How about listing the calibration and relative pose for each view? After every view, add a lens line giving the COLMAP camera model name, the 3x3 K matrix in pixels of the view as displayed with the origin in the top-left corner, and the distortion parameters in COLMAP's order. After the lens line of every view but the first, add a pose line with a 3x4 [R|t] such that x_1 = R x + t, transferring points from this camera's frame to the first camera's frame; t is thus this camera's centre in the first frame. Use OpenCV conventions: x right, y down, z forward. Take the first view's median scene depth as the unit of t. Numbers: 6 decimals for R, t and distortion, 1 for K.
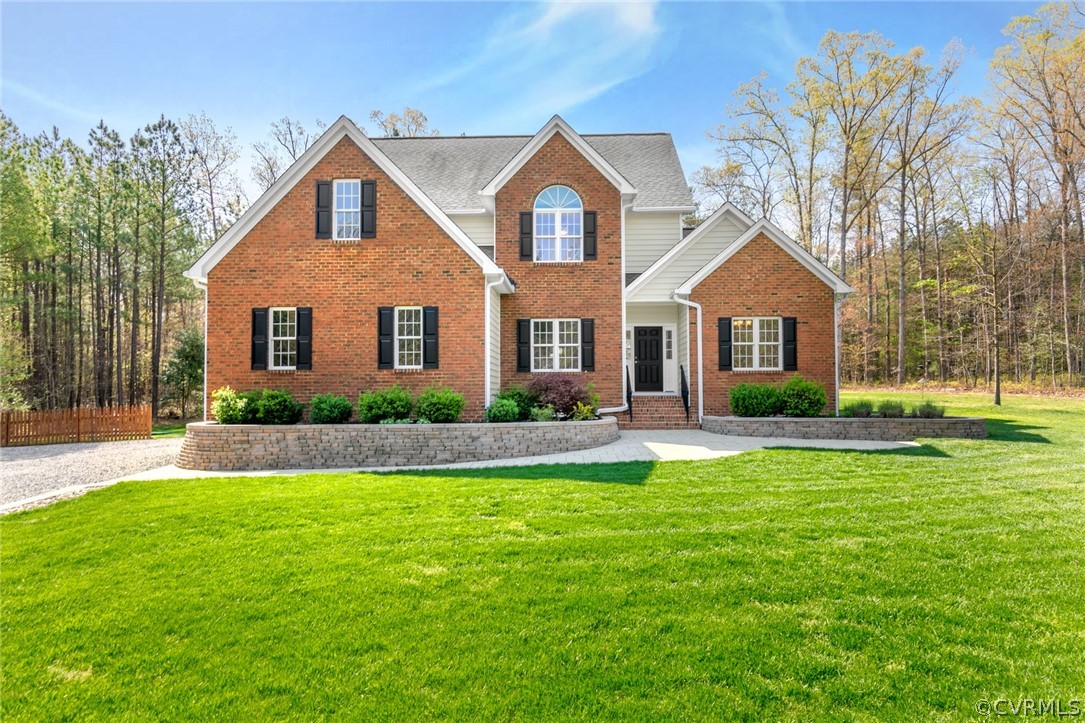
lens RADIAL K [[700.3, 0, 542.5], [0, 700.3, 361.5], [0, 0, 1]] dist [-0.000322, 0.000031]
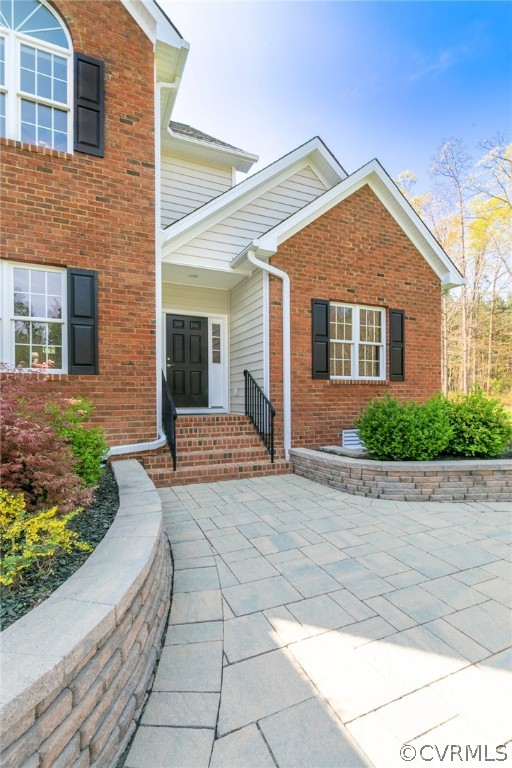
lens RADIAL K [[333.4, 0, 286.4], [0, 333.4, 396.3], [0, 0, 1]] dist [-0.000178, -0.000100]
pose [[0.843288, -0.000628, 0.537462, 0.060250], [-0.025221, 0.998851, 0.040740, 0.016832], [-0.536870, -0.047911, 0.842303, 0.729577]]
